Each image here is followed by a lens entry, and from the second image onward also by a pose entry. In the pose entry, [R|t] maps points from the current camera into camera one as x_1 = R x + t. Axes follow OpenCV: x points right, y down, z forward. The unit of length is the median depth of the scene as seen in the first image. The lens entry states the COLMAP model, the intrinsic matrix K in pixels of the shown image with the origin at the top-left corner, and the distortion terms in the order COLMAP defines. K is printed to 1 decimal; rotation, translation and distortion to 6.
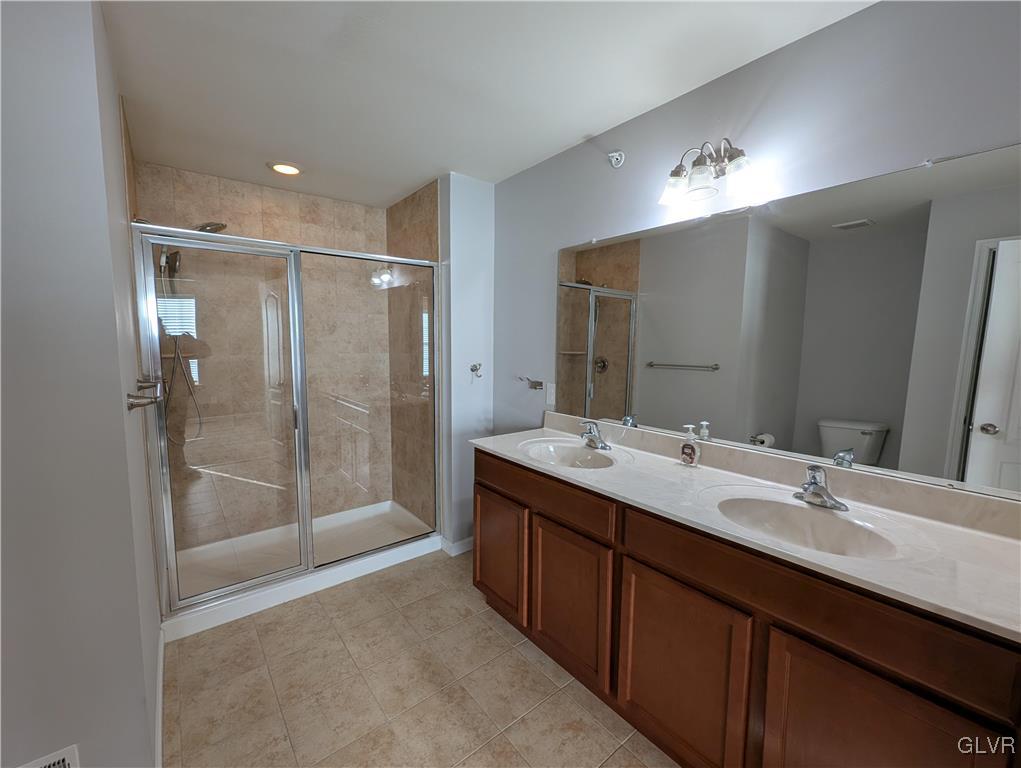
lens RADIAL K [[424.5, 0, 513.5], [0, 424.5, 383.1], [0, 0, 1]] dist [0.000078, -0.000435]
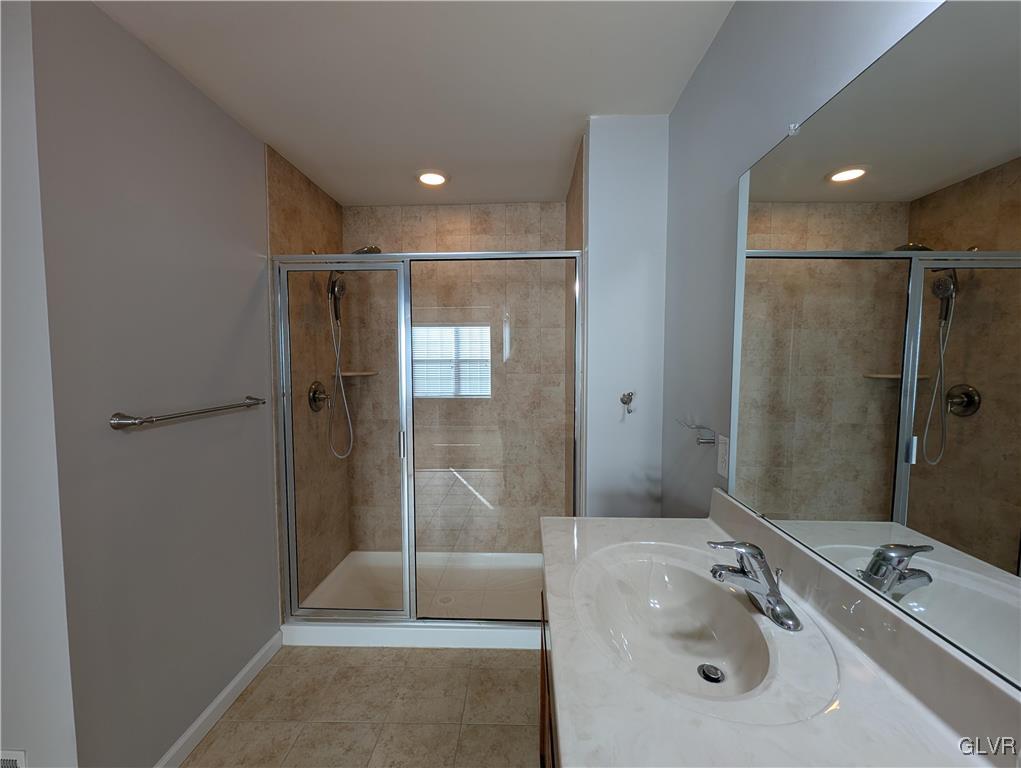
lens RADIAL K [[424.5, 0, 513.5], [0, 424.5, 383.1], [0, 0, 1]] dist [0.000078, -0.000435]
pose [[0.756626, 0.028181, -0.653240, 0.198533], [-0.056496, 0.998152, -0.022377, -0.033773], [0.651403, 0.053837, 0.756820, 0.366433]]
